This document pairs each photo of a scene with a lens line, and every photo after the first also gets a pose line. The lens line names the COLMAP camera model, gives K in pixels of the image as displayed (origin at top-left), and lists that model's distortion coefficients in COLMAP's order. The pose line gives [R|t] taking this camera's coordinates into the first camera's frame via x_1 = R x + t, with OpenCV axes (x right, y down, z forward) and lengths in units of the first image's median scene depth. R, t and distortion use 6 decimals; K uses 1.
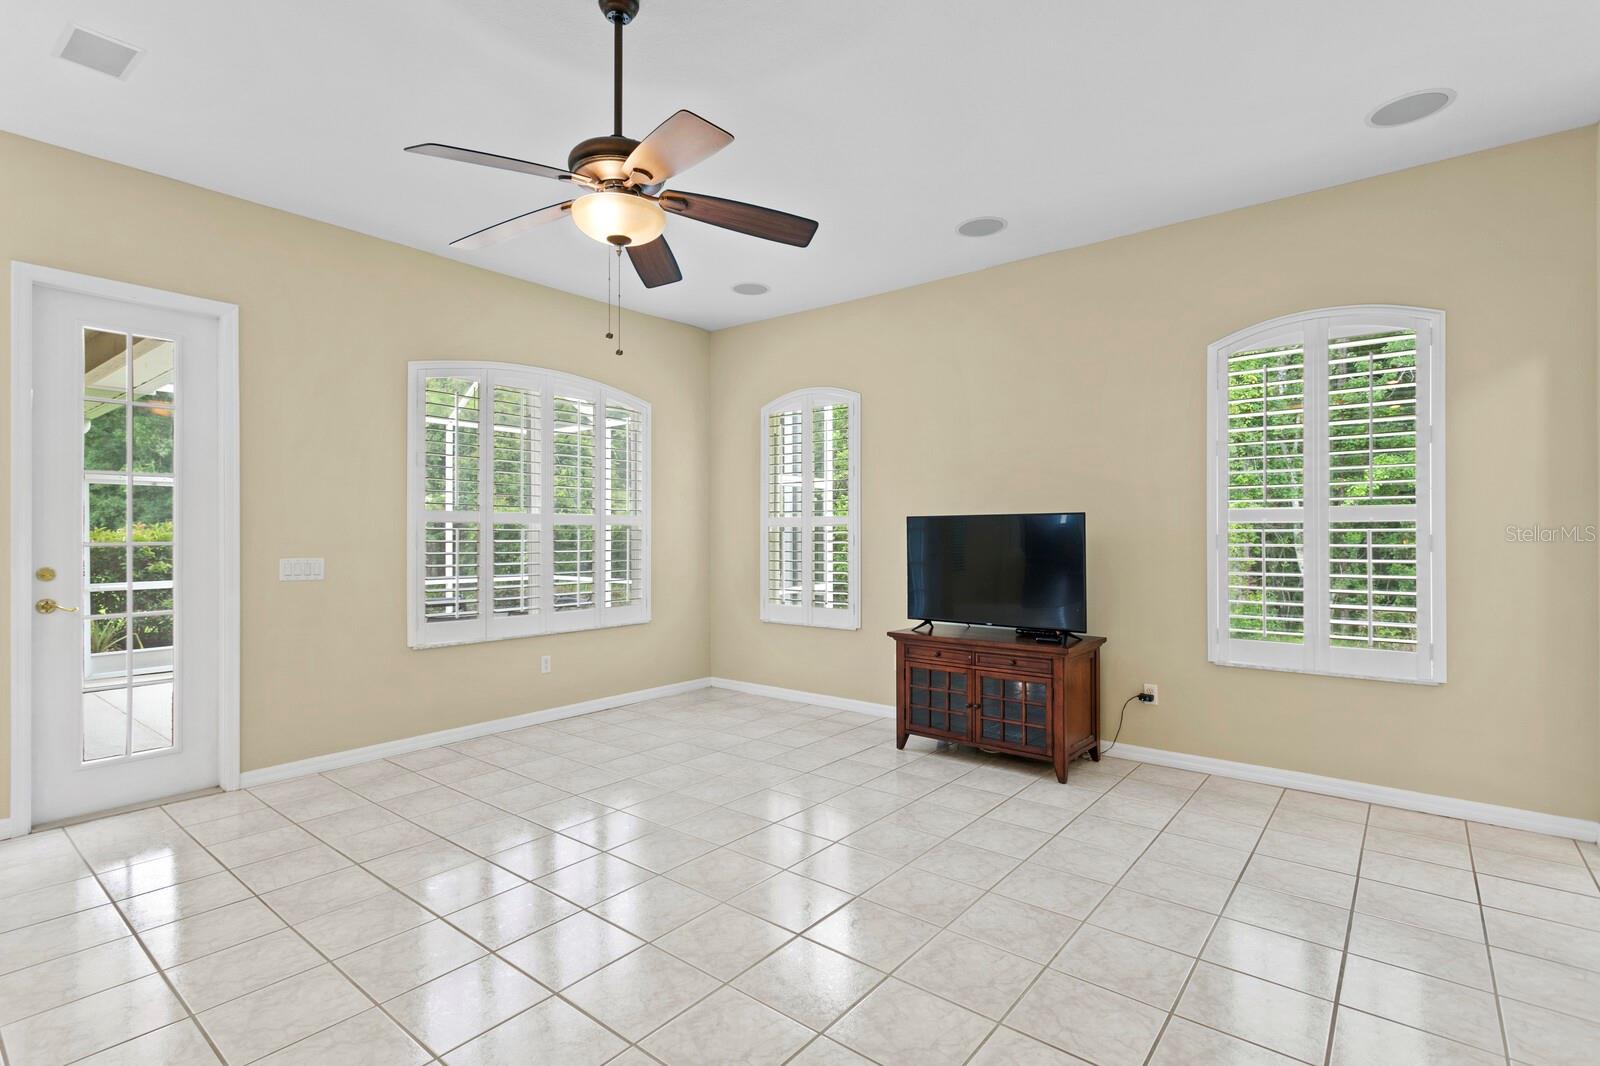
lens RADIAL K [[763.2, 0, 775.3], [0, 763.2, 529.2], [0, 0, 1]] dist [0.004968, 0.000660]
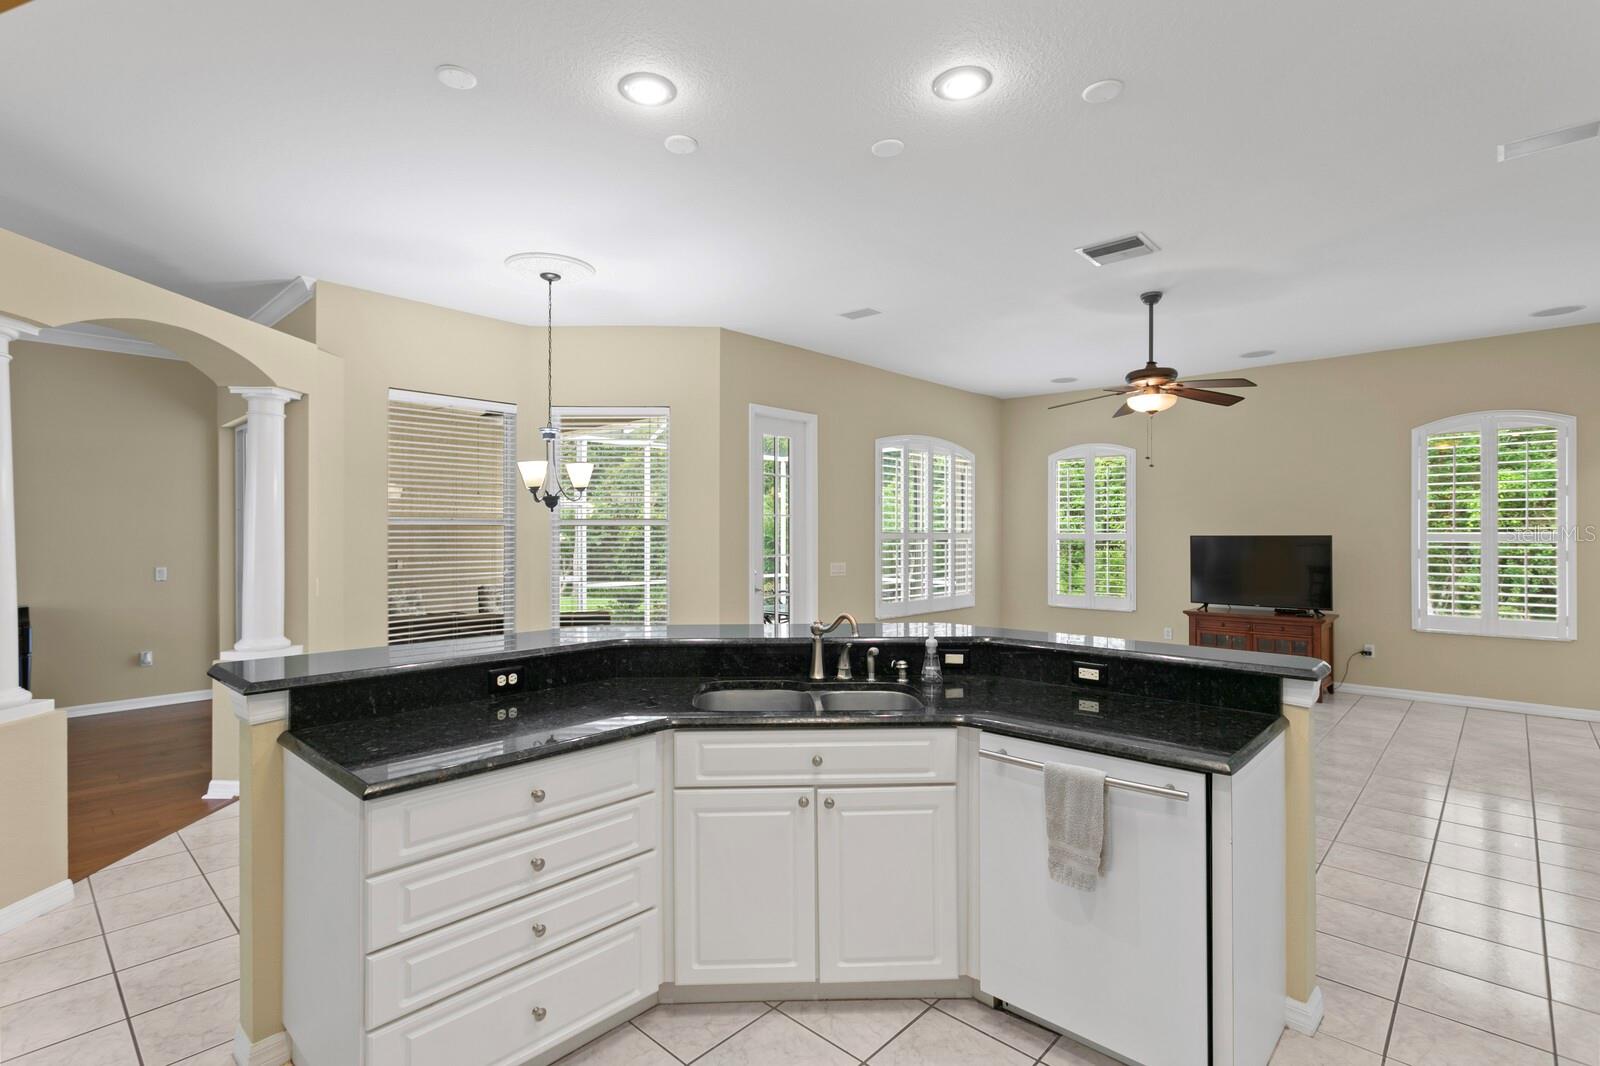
lens RADIAL K [[763.2, 0, 773.8], [0, 763.2, 531.2], [0, 0, 1]] dist [0.004968, 0.000660]
pose [[0.997221, 0.001262, -0.074489, -0.613716], [-0.001071, 0.999996, 0.002609, -0.032492], [0.074492, -0.002522, 0.997218, -0.659362]]
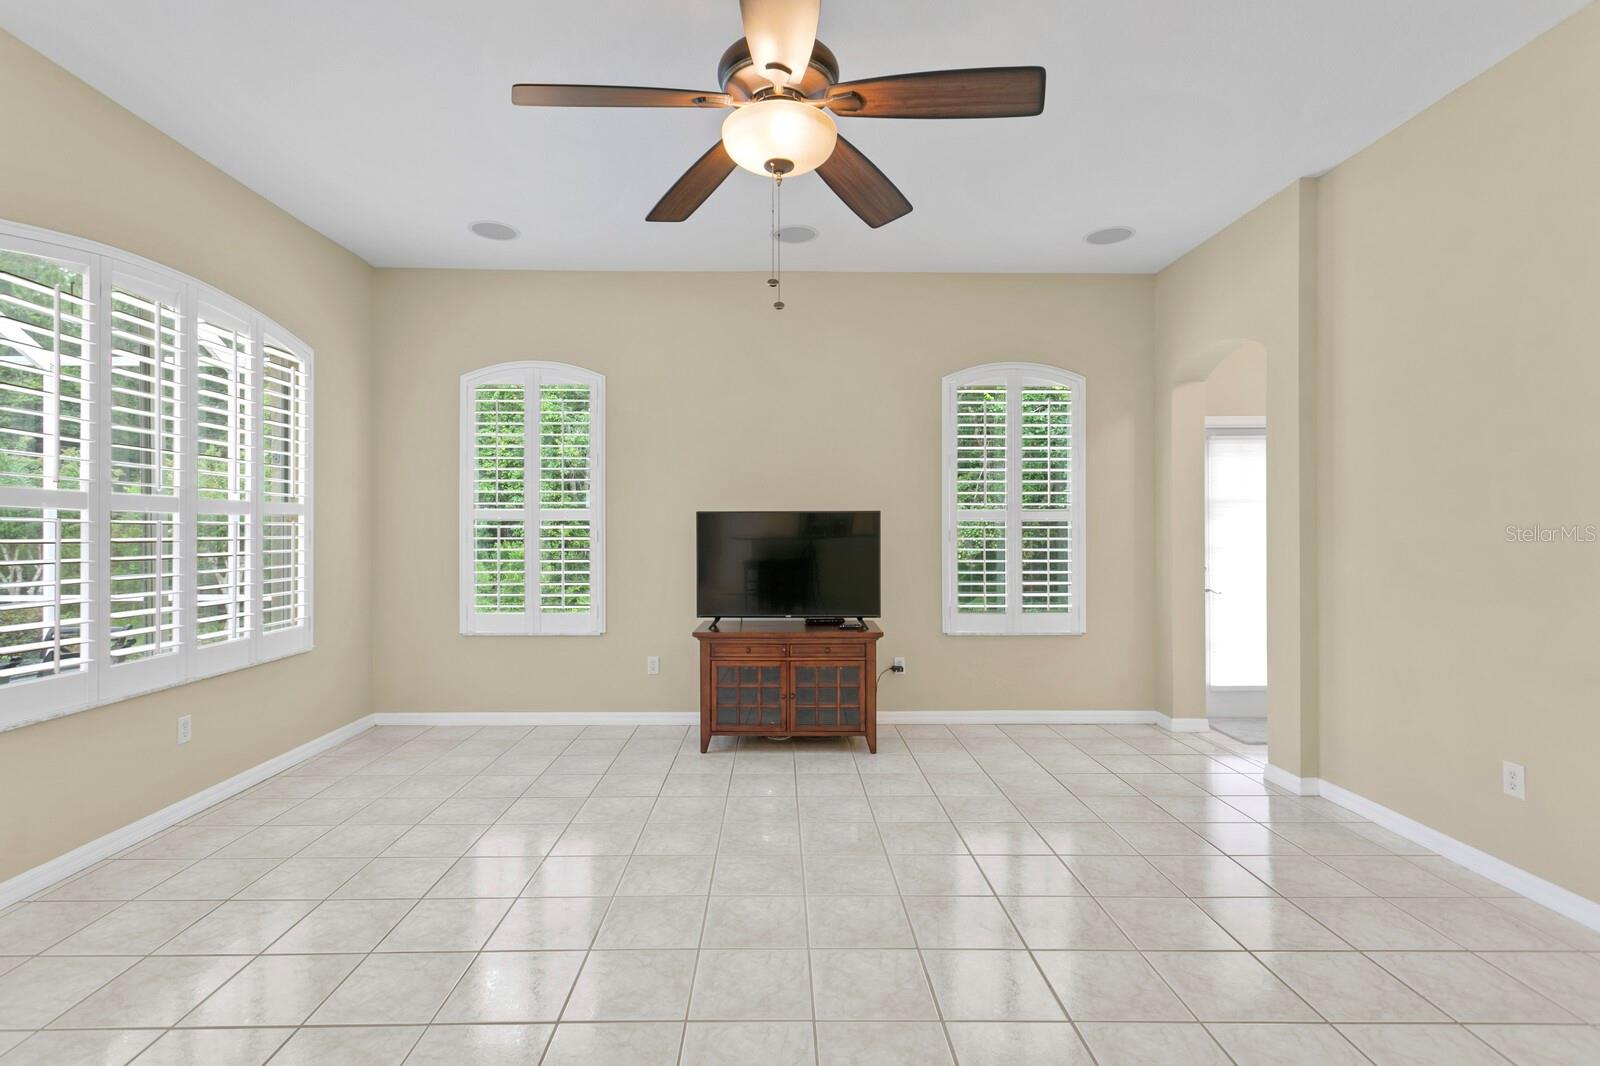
lens RADIAL K [[763.2, 0, 786.2], [0, 763.2, 528.4], [0, 0, 1]] dist [0.004968, 0.000660]
pose [[0.764302, 0.001903, 0.644856, -0.408780], [-0.006234, 0.999971, 0.004438, -0.000098], [-0.644828, -0.007413, 0.764291, 0.215705]]
